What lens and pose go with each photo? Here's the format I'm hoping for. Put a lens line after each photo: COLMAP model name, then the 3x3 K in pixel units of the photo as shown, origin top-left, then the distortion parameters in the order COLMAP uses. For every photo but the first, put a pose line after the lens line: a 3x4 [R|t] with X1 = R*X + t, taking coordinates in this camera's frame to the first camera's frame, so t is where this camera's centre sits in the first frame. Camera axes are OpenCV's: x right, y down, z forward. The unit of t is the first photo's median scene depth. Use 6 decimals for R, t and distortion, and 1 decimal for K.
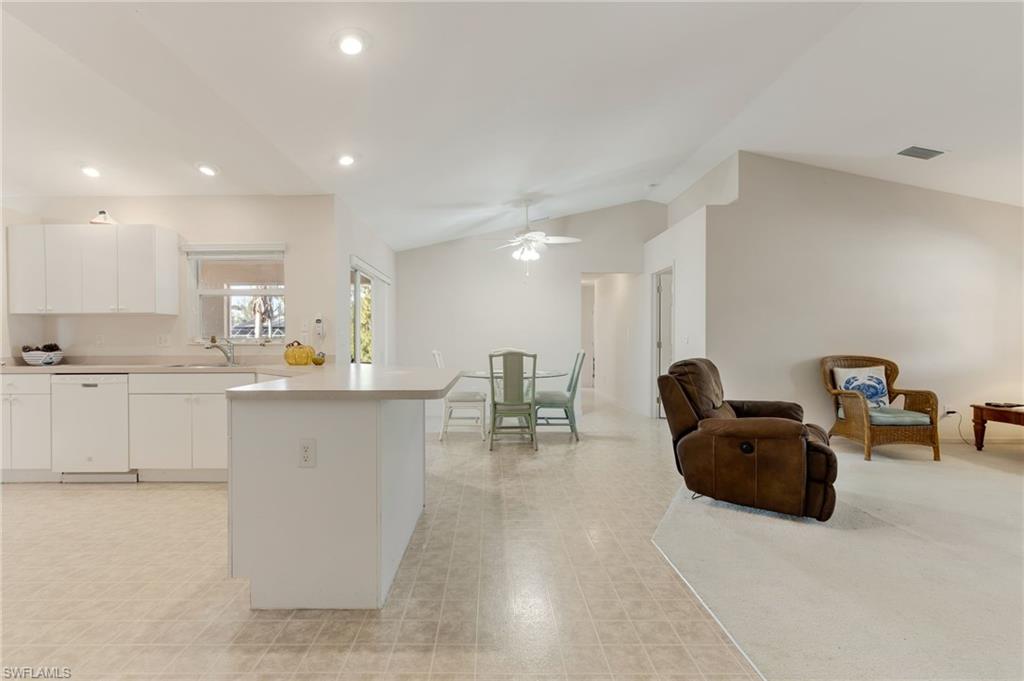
lens RADIAL K [[467.2, 0, 503.2], [0, 467.2, 347.2], [0, 0, 1]] dist [0.004313, -0.001648]
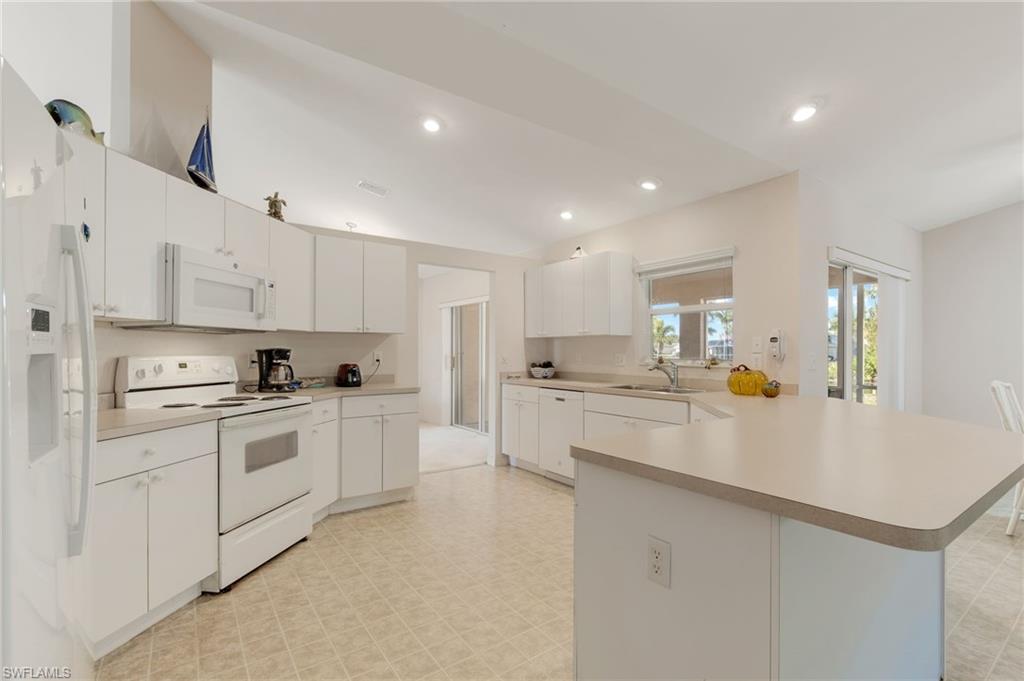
lens RADIAL K [[467.2, 0, 509.9], [0, 467.2, 347.4], [0, 0, 1]] dist [0.004313, -0.001648]
pose [[0.561565, 0.001304, -0.827432, 0.000385], [-0.019694, 0.999737, -0.011790, -0.025809], [0.827199, 0.022917, 0.561442, 0.209346]]
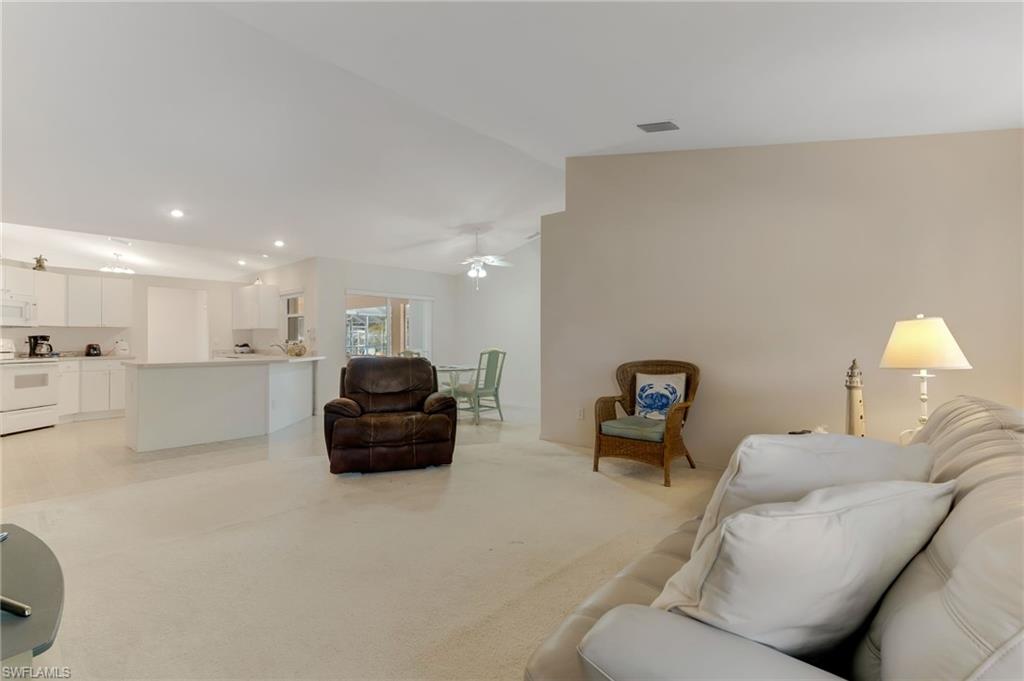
lens RADIAL K [[467.2, 0, 513.8], [0, 467.2, 335.7], [0, 0, 1]] dist [0.004313, -0.001648]
pose [[0.756664, -0.006861, -0.653768, 1.256176], [-0.010181, 0.999700, -0.022274, -0.006331], [0.653725, 0.023510, 0.756367, 0.180359]]
